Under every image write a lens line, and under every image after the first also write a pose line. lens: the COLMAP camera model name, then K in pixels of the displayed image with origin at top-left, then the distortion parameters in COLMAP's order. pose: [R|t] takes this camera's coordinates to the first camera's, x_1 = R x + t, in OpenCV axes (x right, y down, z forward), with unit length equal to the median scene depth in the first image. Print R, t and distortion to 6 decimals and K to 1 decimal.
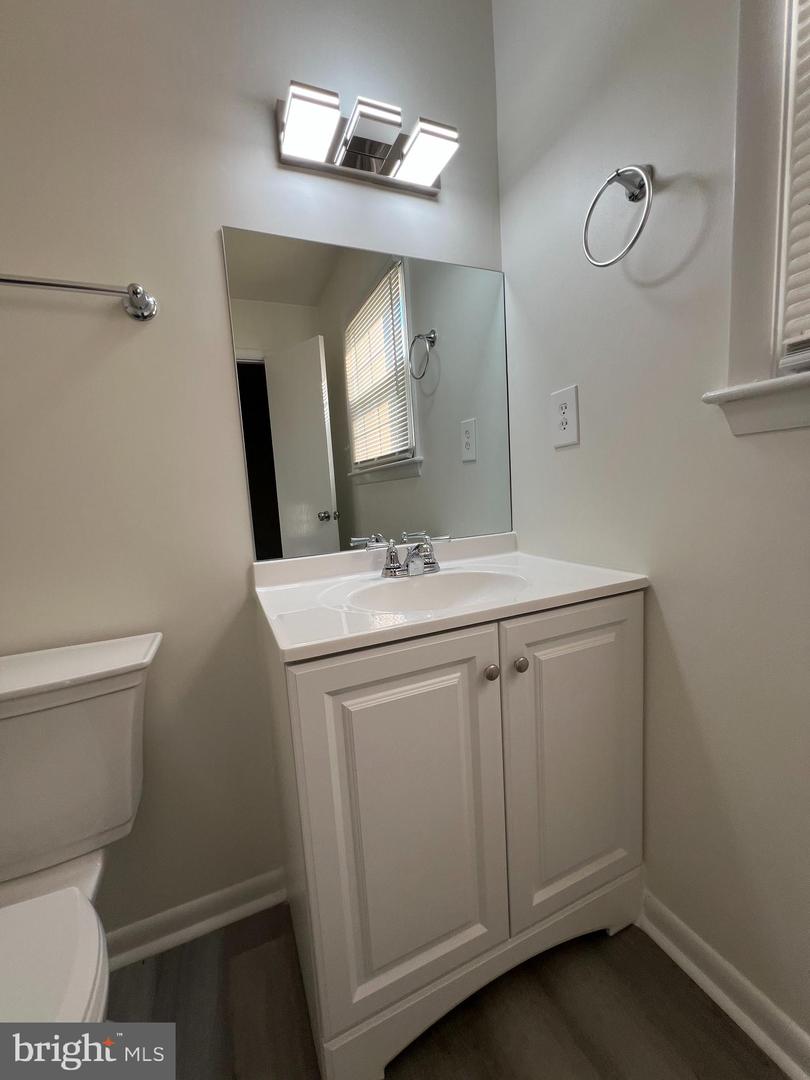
lens RADIAL K [[434.4, 0, 404.3], [0, 434.4, 541.0], [0, 0, 1]] dist [0.000732, -0.000432]
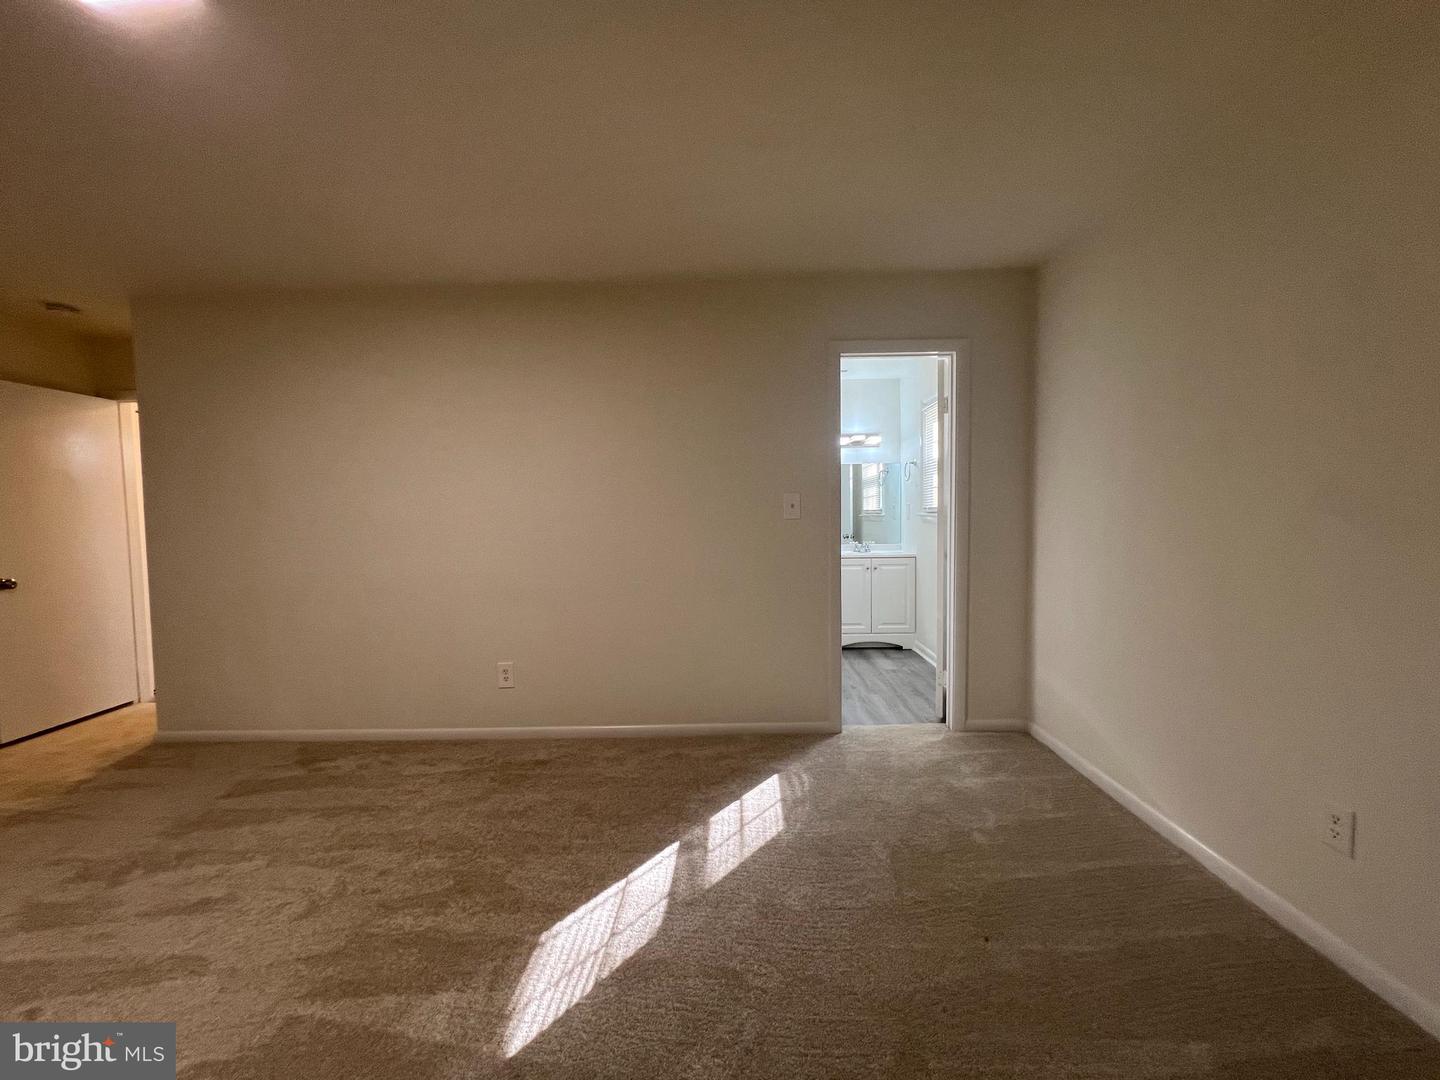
lens RADIAL K [[579.2, 0, 725.9], [0, 579.2, 536.9], [0, 0, 1]] dist [0.000732, -0.000432]
pose [[0.906619, 0.062648, -0.417274, 0.595742], [-0.087273, 0.995374, -0.040178, 0.145814], [0.412827, 0.072843, 0.907892, -2.308872]]
